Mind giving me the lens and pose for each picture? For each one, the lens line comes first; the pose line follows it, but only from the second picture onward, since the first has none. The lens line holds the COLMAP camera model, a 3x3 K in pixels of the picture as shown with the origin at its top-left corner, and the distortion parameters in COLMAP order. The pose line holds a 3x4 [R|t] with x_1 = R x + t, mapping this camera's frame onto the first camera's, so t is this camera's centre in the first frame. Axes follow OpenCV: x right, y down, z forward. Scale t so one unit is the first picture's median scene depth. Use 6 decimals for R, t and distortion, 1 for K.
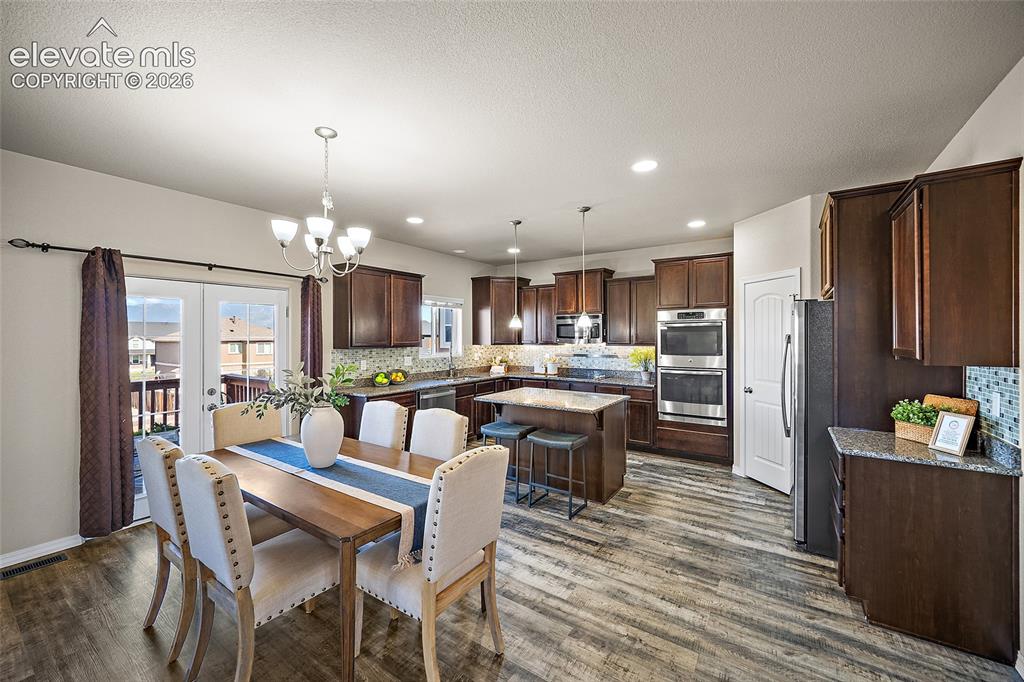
lens RADIAL K [[402.7, 0, 512.0], [0, 402.7, 341.0], [0, 0, 1]] dist [-0.002327, -0.000147]
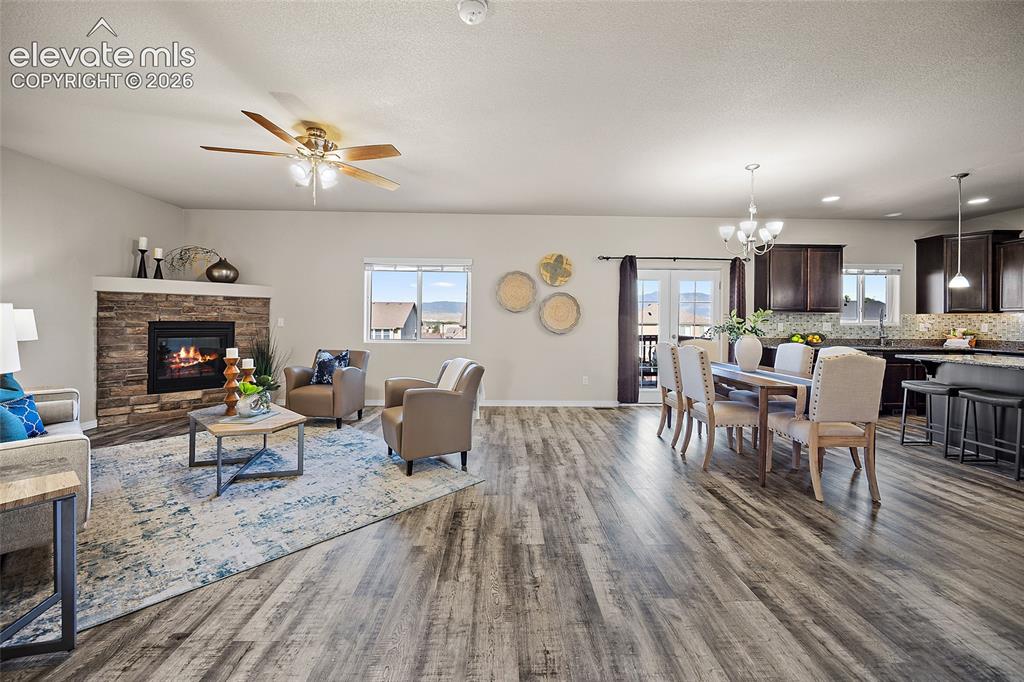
lens RADIAL K [[413.5, 0, 512.0], [0, 413.5, 318.8], [0, 0, 1]] dist [-0.002349, 0.000064]
pose [[0.587972, 0.001761, -0.808879, 0.169005], [-0.018112, 0.999776, -0.010990, 0.068387], [0.808679, 0.021112, 0.587872, -0.401349]]
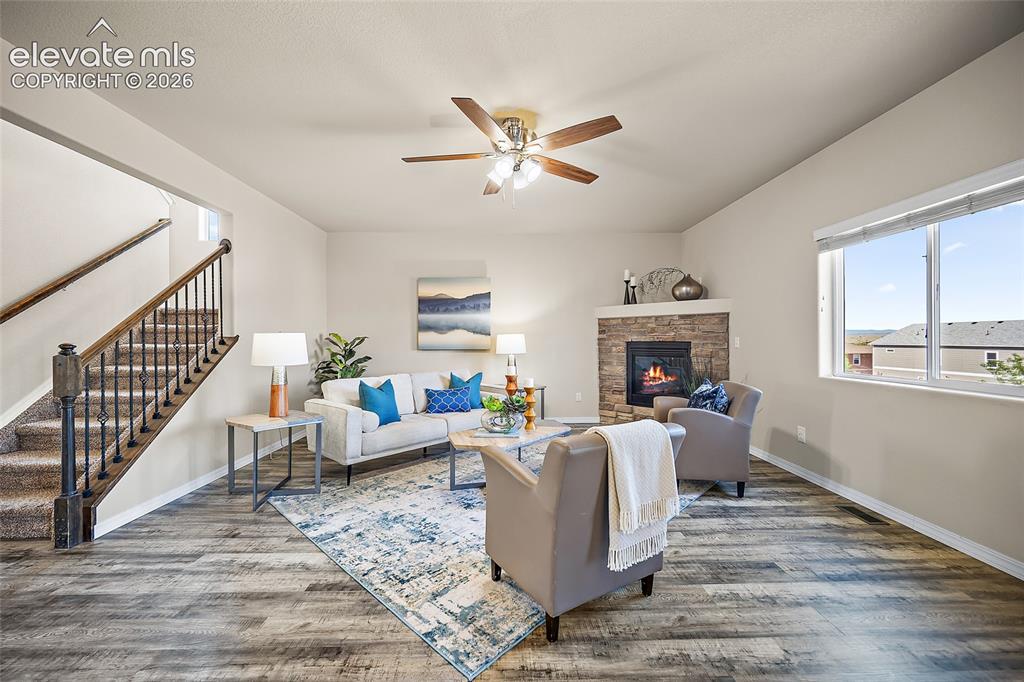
lens RADIAL K [[402.7, 0, 512.0], [0, 402.7, 341.0], [0, 0, 1]] dist [-0.002327, -0.000147]
pose [[-0.812467, 0.005785, -0.582979, -0.268006], [-0.002673, 0.999903, 0.013647, 0.062722], [0.583001, 0.012646, -0.812373, 0.251569]]
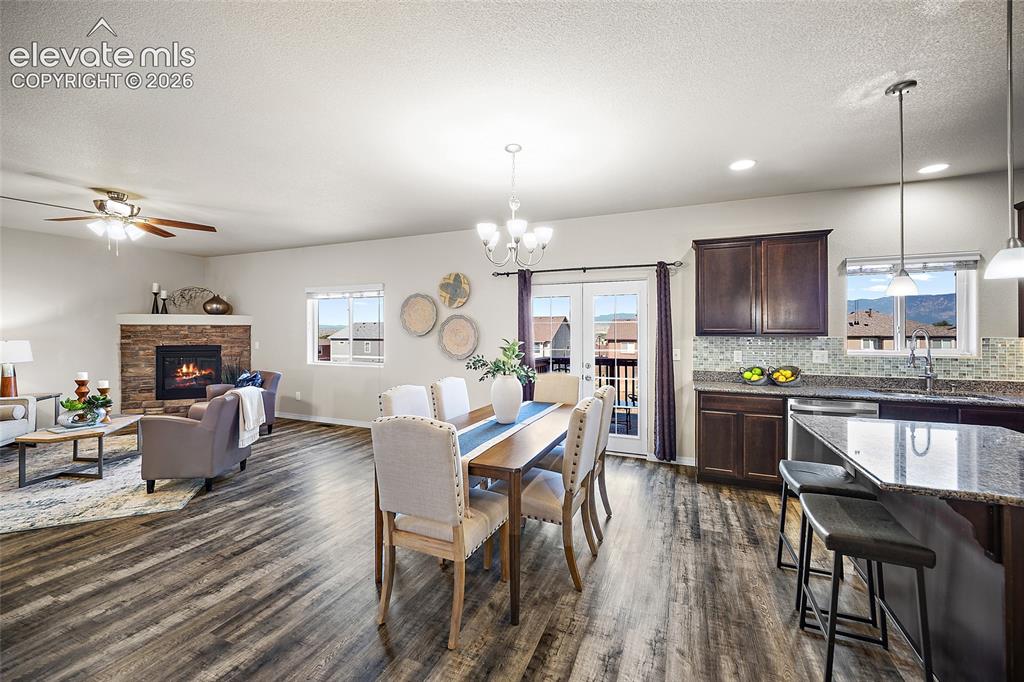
lens RADIAL K [[407.8, 0, 514.3], [0, 407.8, 331.9], [0, 0, 1]] dist [-0.002369, -0.000097]
pose [[0.204446, 0.000049, -0.978878, 0.391472], [-0.012953, 0.999913, -0.002655, 0.019109], [0.978792, 0.013222, 0.204429, 0.399371]]
